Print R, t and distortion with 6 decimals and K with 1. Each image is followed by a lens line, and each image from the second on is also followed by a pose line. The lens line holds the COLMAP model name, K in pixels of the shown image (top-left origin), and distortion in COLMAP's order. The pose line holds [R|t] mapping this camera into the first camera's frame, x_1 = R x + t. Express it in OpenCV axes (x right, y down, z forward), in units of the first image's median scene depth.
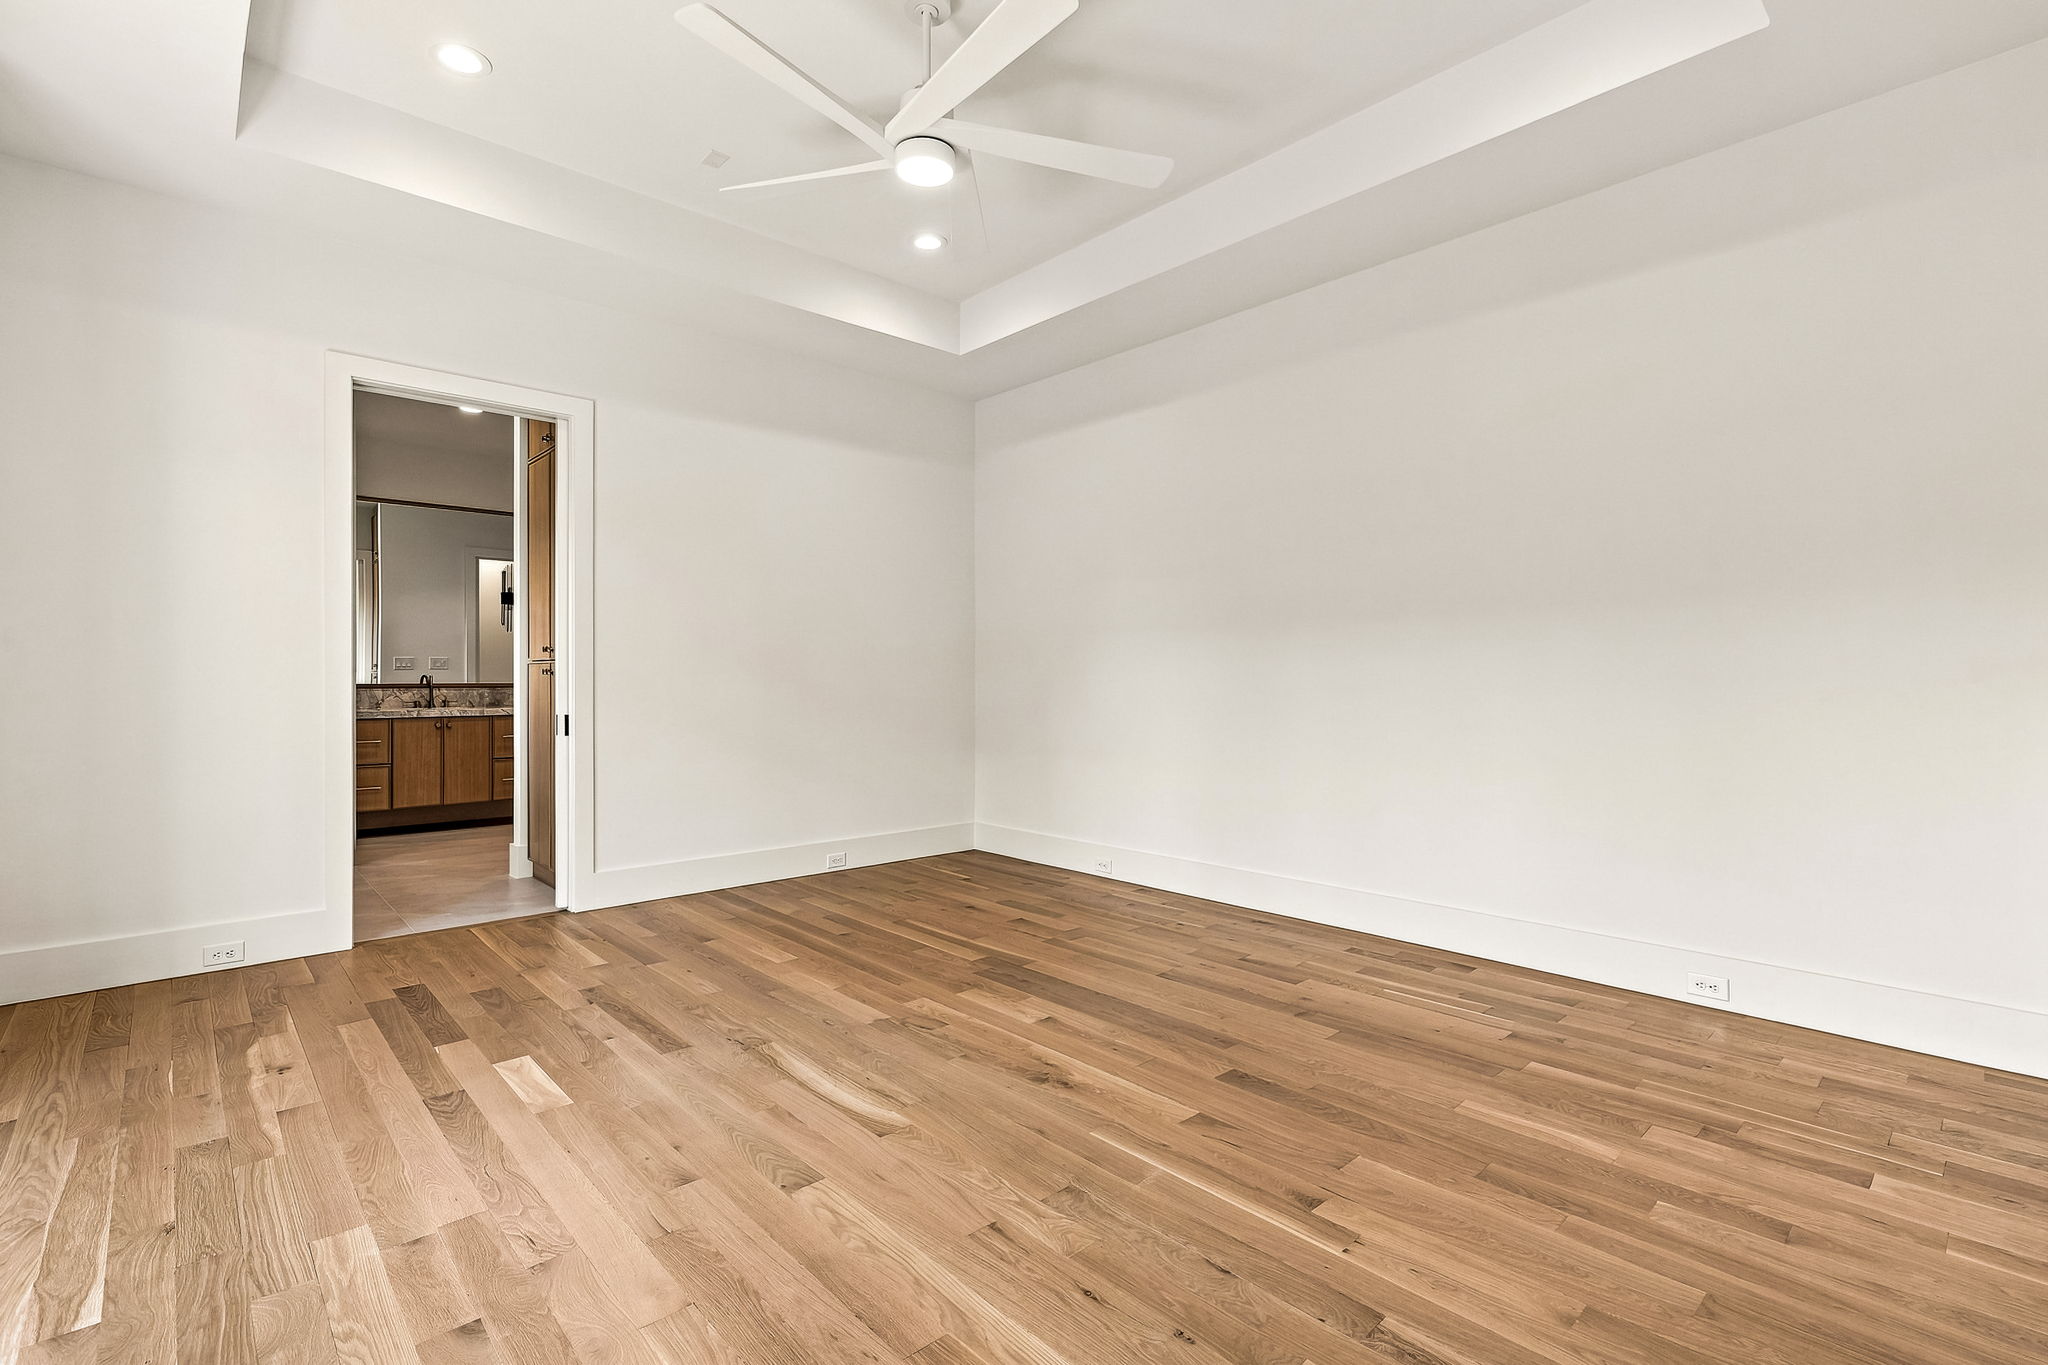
lens RADIAL K [[951.3, 0, 1020.0], [0, 951.3, 682.6], [0, 0, 1]] dist [-0.001529, 0.000002]
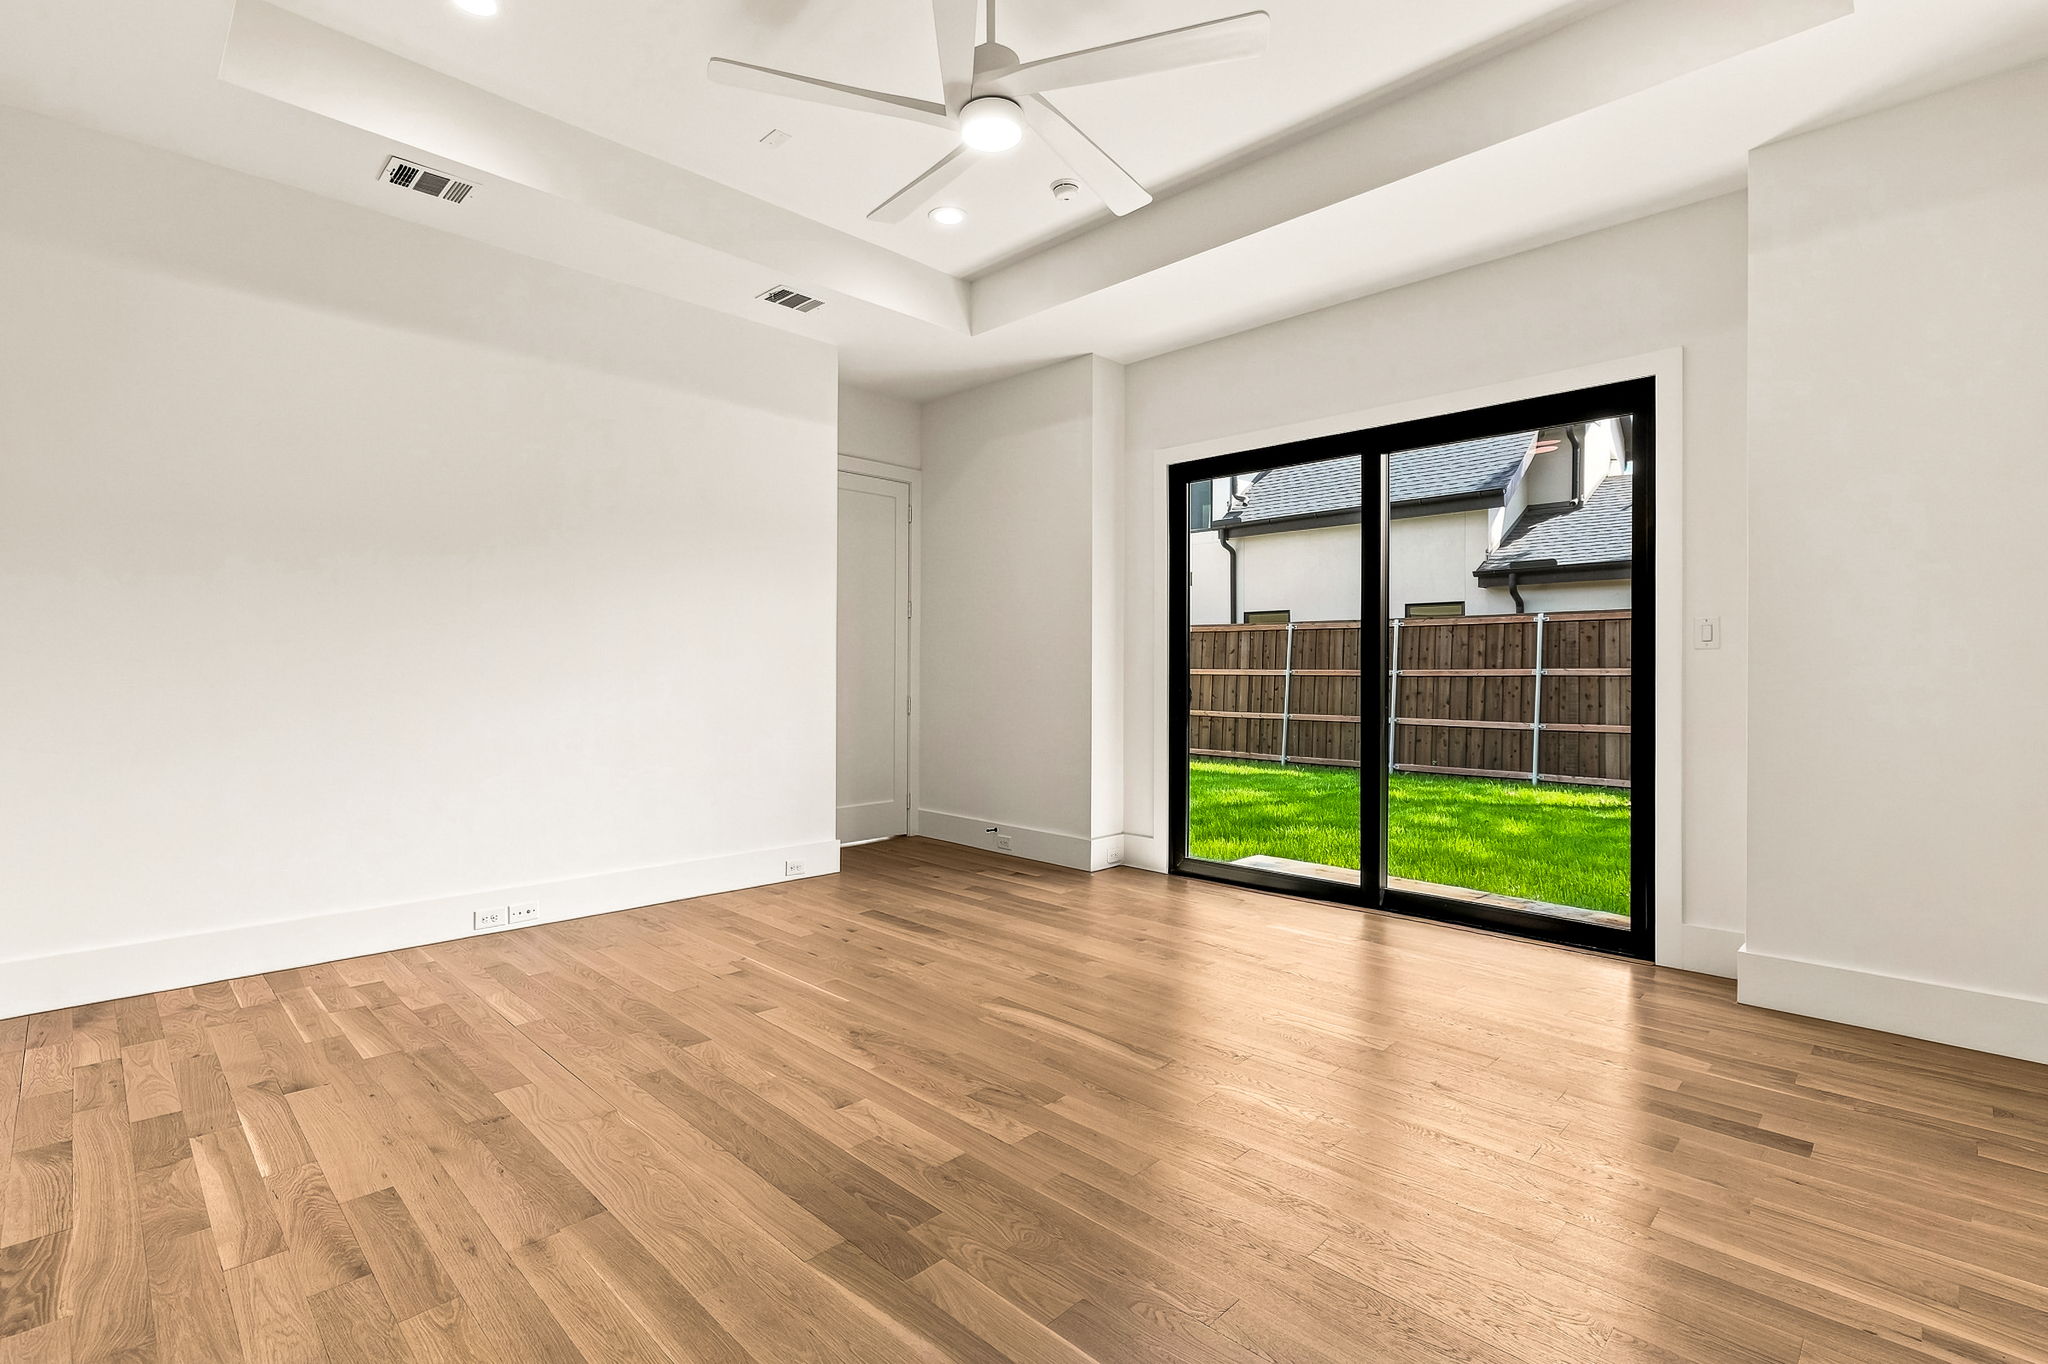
lens RADIAL K [[878.5, 0, 1027.0], [0, 878.5, 674.0], [0, 0, 1]] dist [0.000286, 0.000035]
pose [[-0.997676, -0.004702, -0.067973, -0.082949], [-0.005220, 0.999959, 0.007435, -0.009669], [0.067935, 0.007773, -0.997659, 1.985362]]
